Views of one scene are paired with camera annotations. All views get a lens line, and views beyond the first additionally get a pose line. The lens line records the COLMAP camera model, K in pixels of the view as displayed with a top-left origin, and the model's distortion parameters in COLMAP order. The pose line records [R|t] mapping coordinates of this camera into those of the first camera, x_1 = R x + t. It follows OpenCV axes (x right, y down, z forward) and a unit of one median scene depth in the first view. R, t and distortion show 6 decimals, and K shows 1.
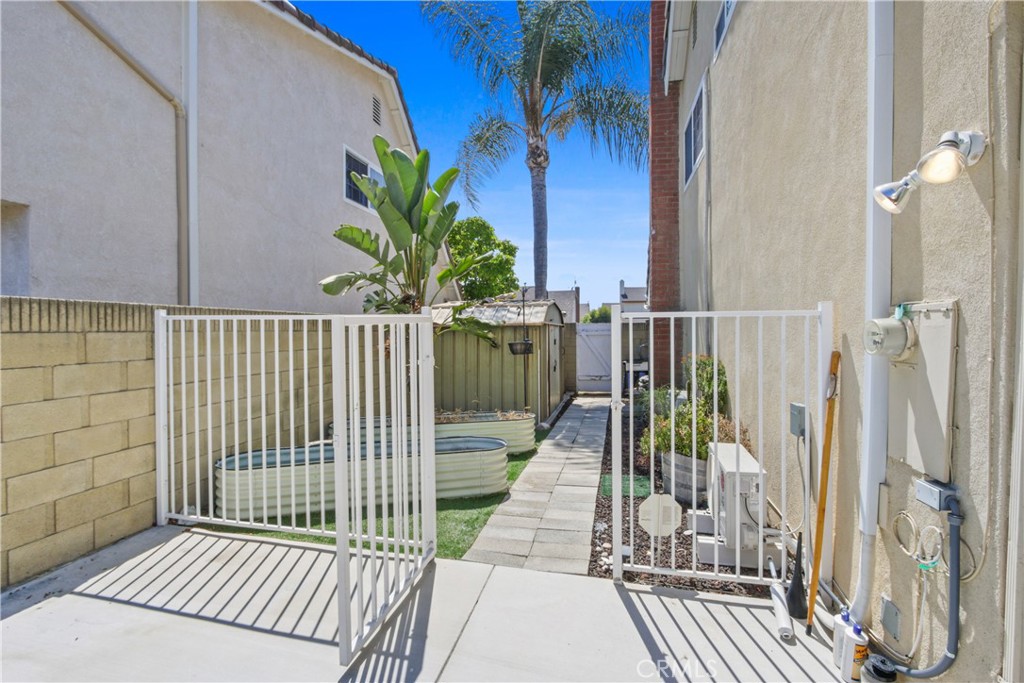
lens RADIAL K [[469.8, 0, 510.6], [0, 469.8, 335.8], [0, 0, 1]] dist [-0.015542, 0.000576]
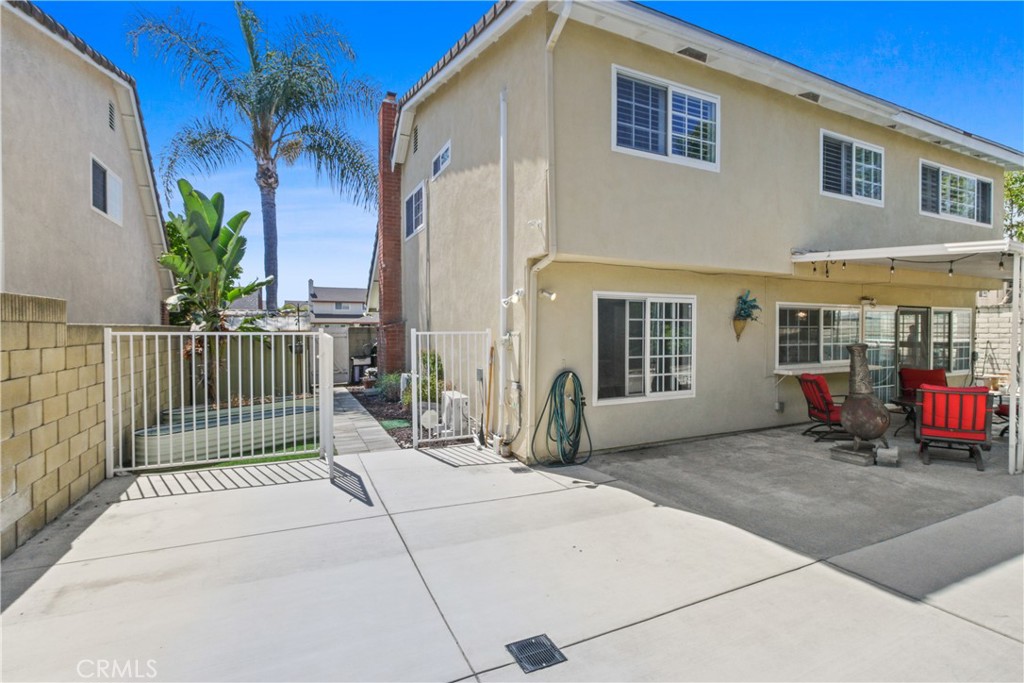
lens RADIAL K [[485.1, 0, 531.4], [0, 485.1, 364.3], [0, 0, 1]] dist [0.000139, 0.000178]
pose [[0.768094, -0.044531, 0.638787, -0.441933], [0.004070, 0.997898, 0.064671, -0.022152], [-0.640324, -0.047074, 0.766661, -0.621266]]
